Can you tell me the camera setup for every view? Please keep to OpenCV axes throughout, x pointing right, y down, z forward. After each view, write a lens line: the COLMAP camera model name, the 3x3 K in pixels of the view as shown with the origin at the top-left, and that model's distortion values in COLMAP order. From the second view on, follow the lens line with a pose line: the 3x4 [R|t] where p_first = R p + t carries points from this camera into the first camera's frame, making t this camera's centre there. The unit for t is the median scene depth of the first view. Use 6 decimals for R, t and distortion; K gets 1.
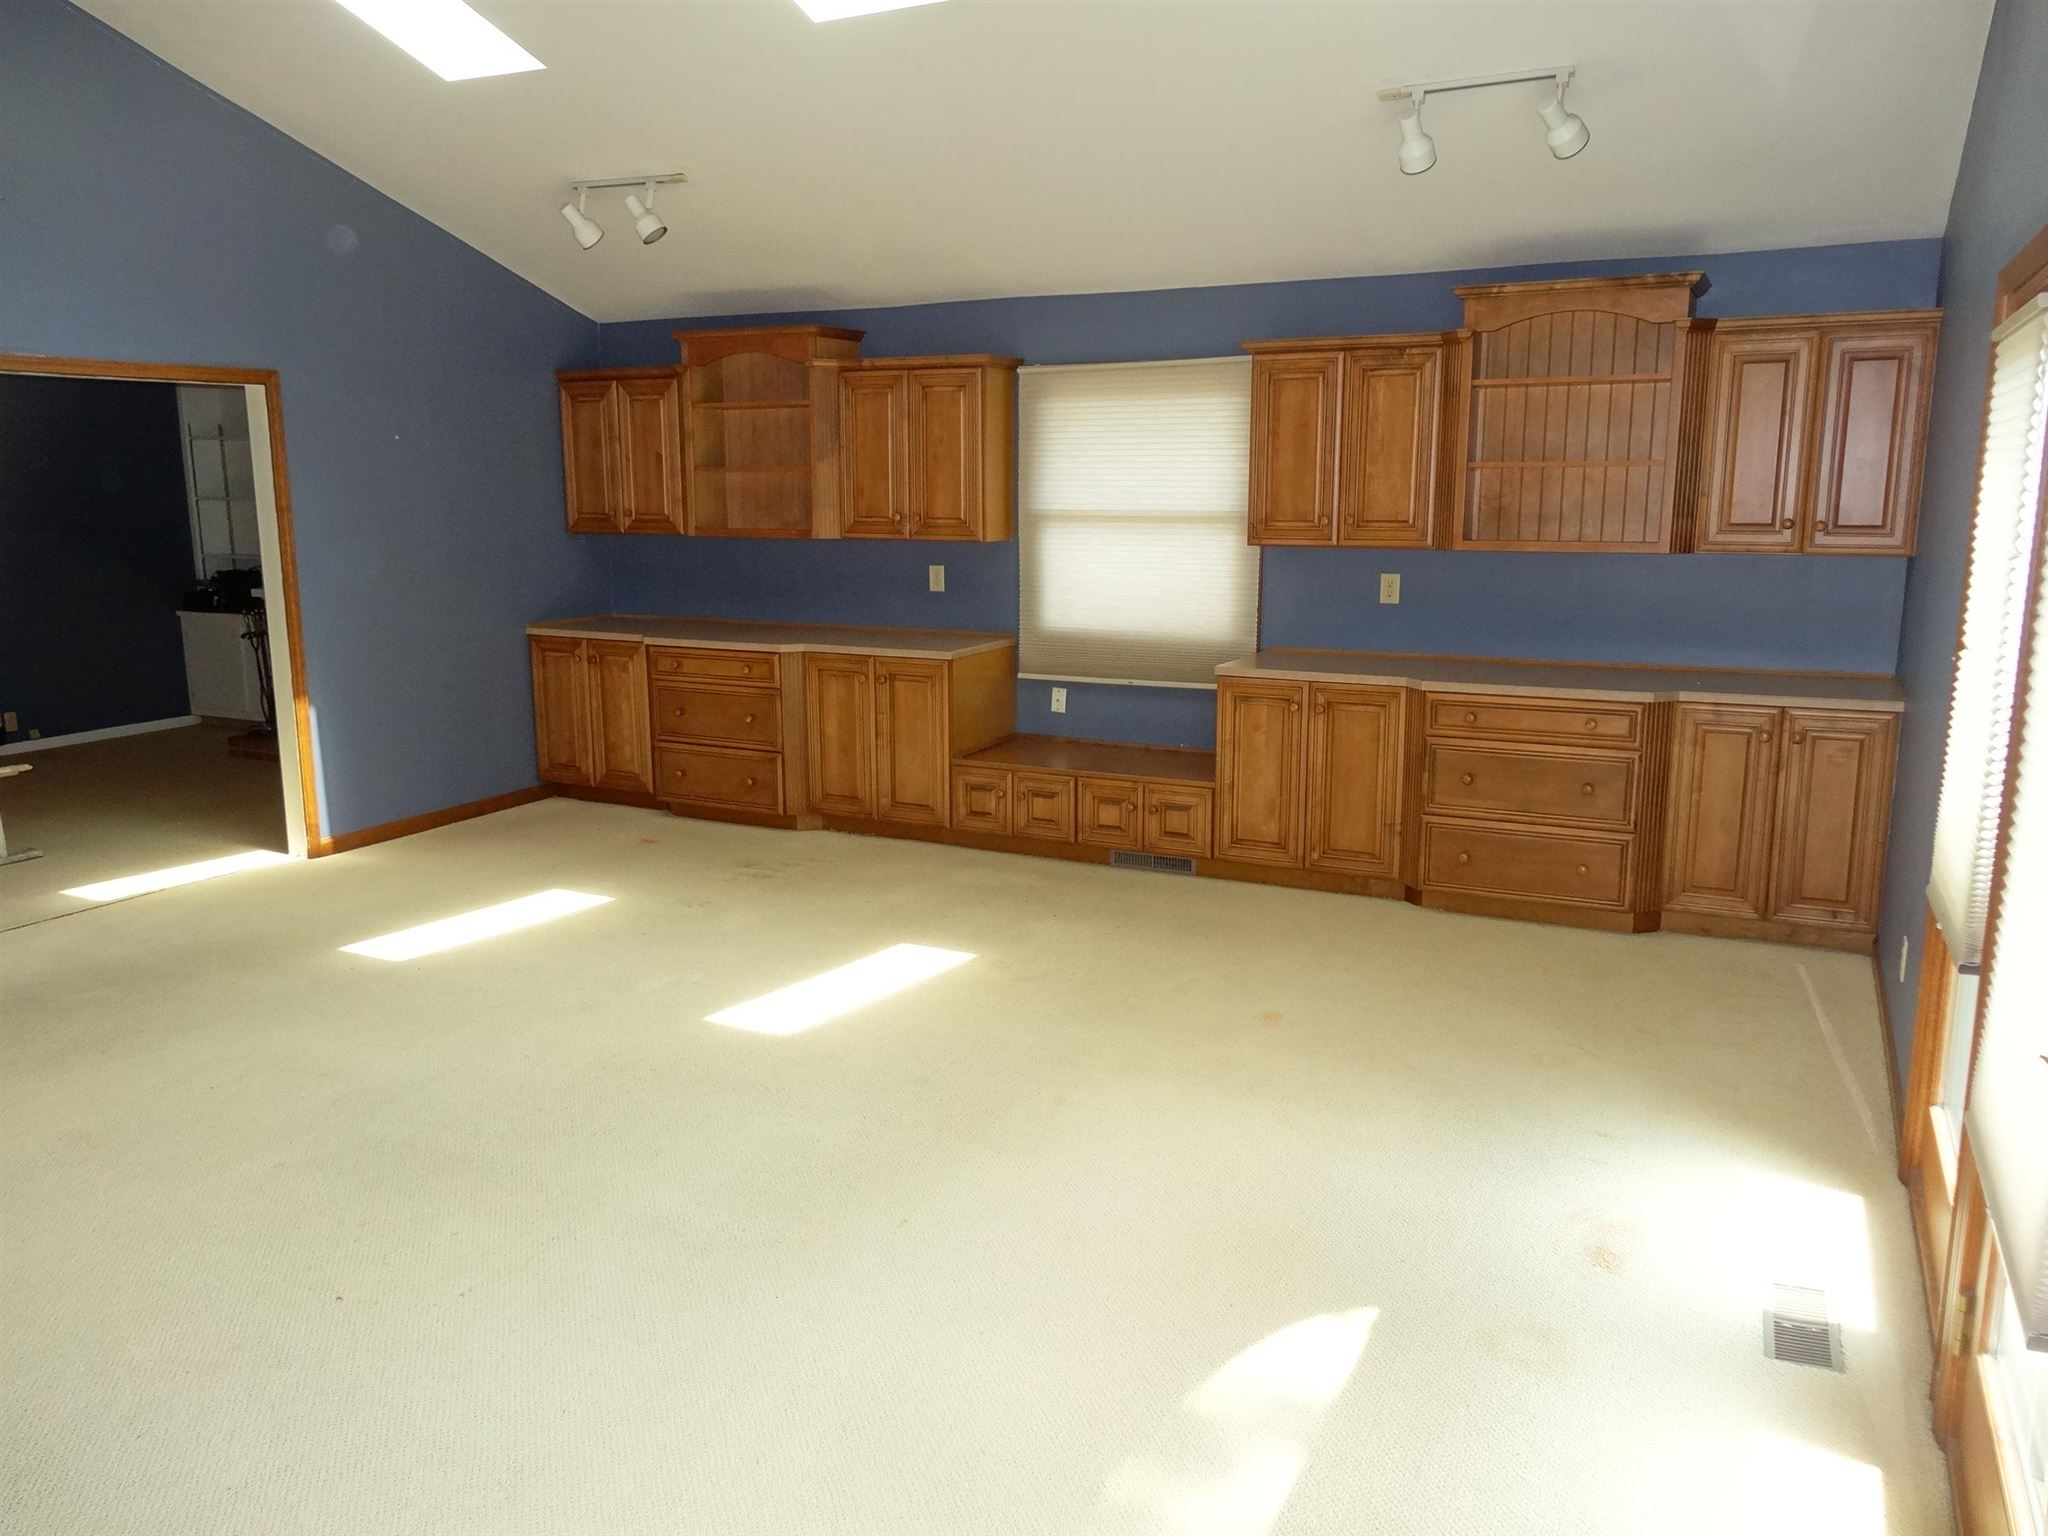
lens RADIAL K [[1503.3, 0, 1024.8], [0, 1503.3, 766.5], [0, 0, 1]] dist [-0.008410, -0.009620]
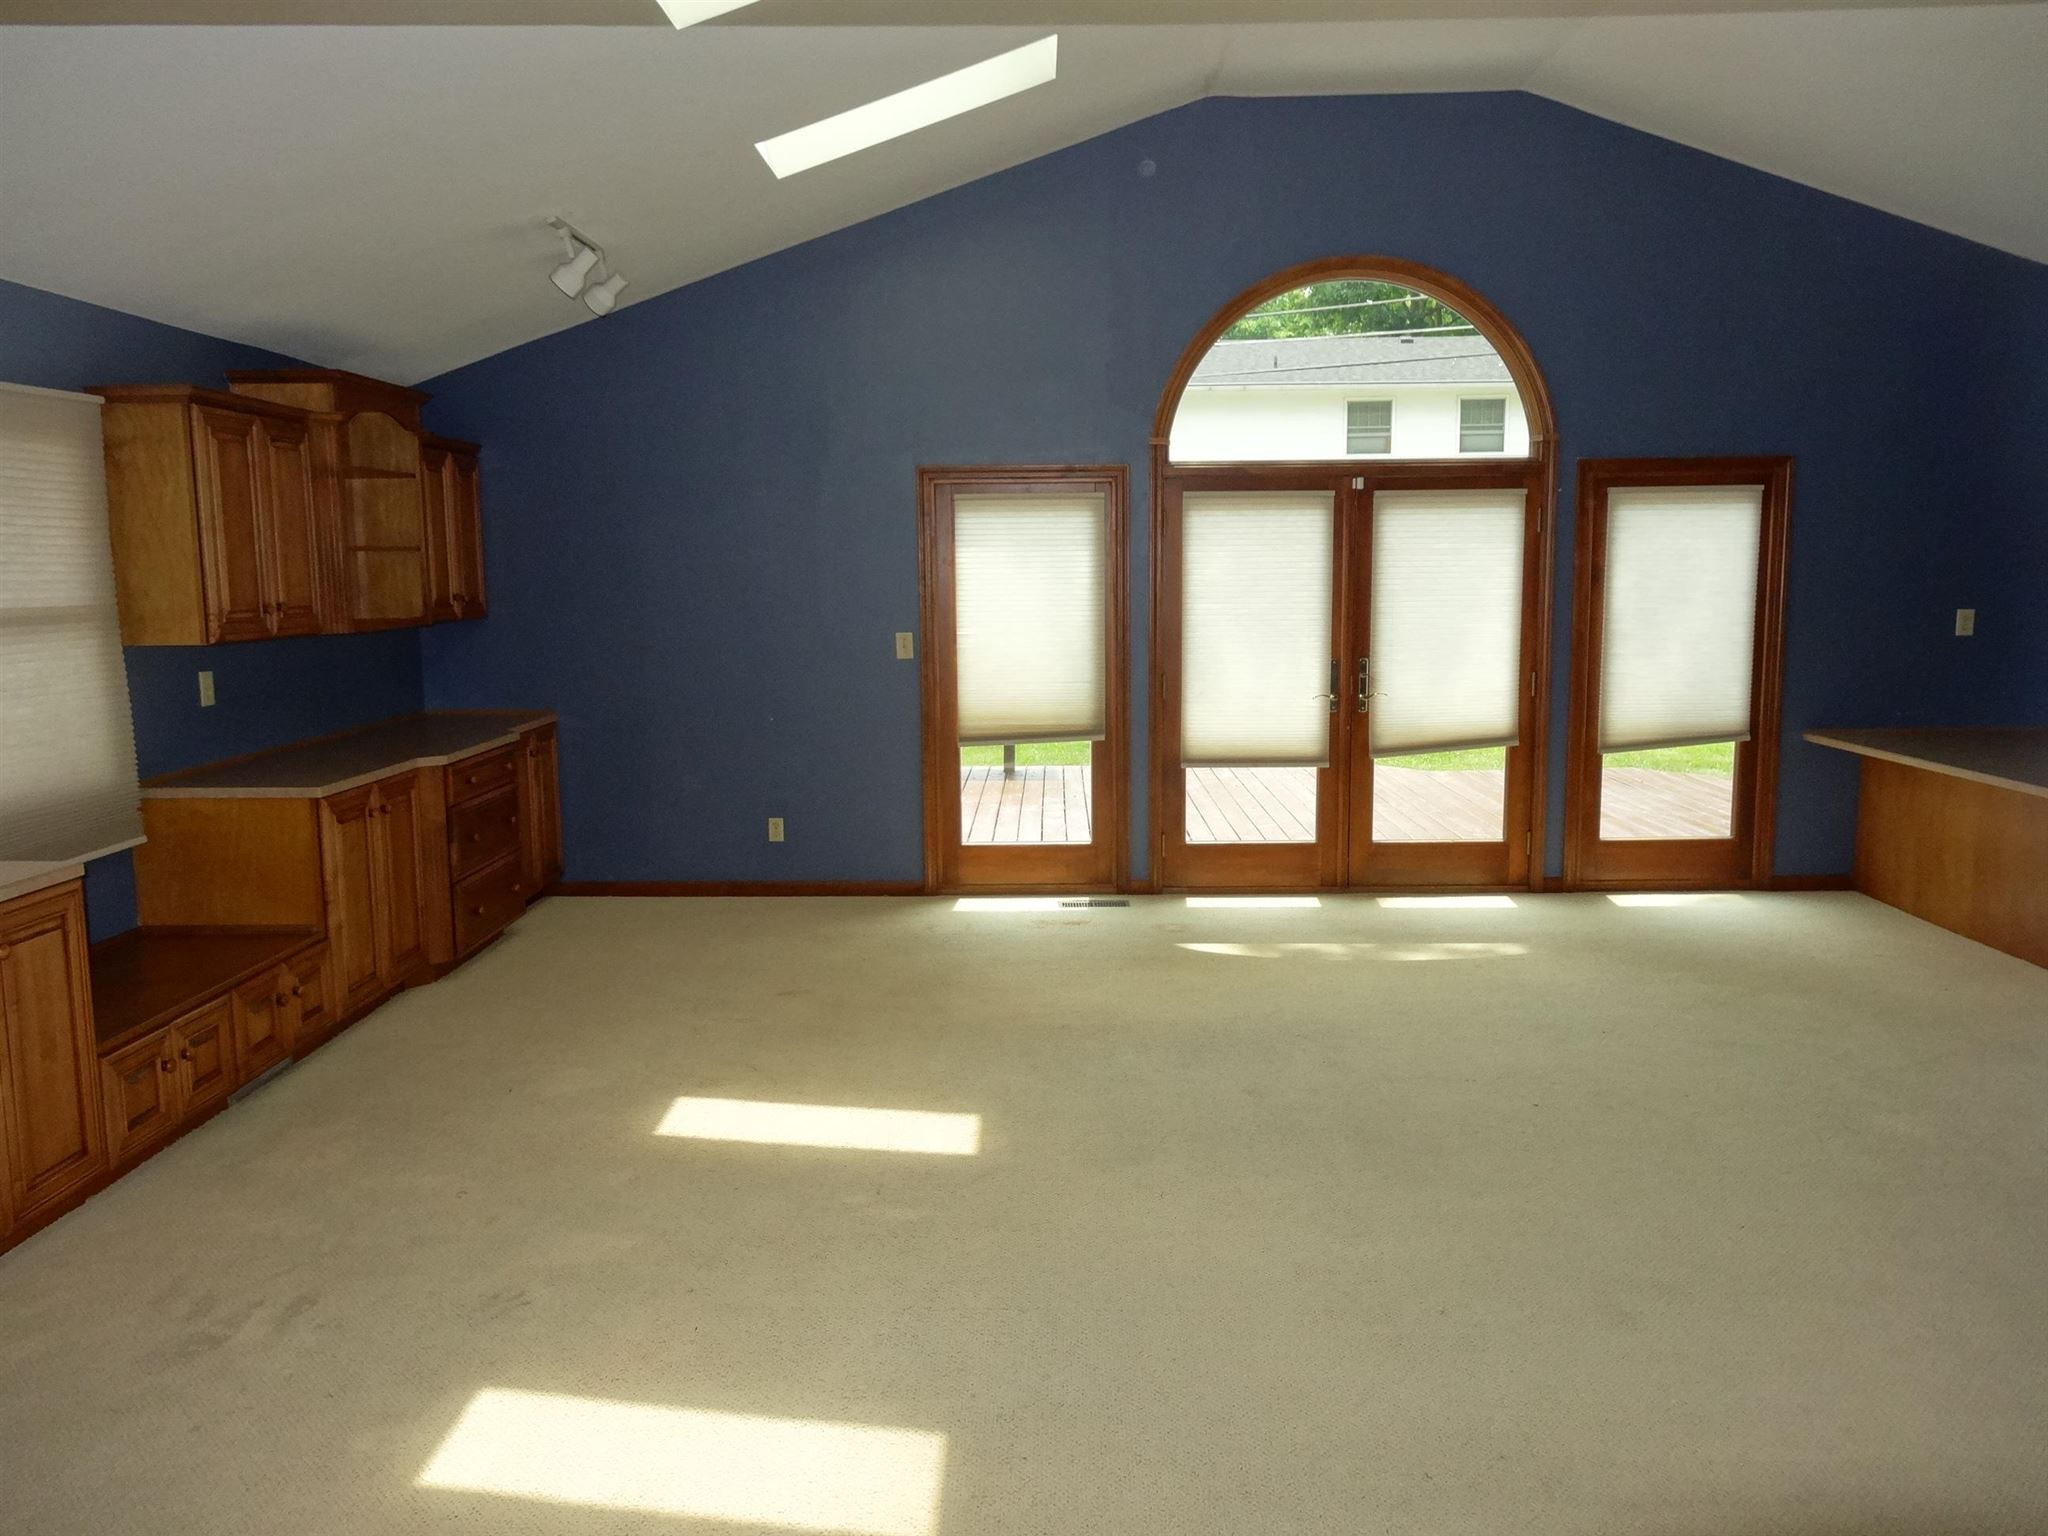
lens RADIAL K [[1503.3, 0, 1022.3], [0, 1503.3, 766.2], [0, 0, 1]] dist [-0.008410, -0.009620]
pose [[-0.444709, -0.110537, 0.888828, -0.727338], [0.176749, 0.962011, 0.208072, -0.170887], [-0.878062, 0.249631, -0.408278, 0.947225]]
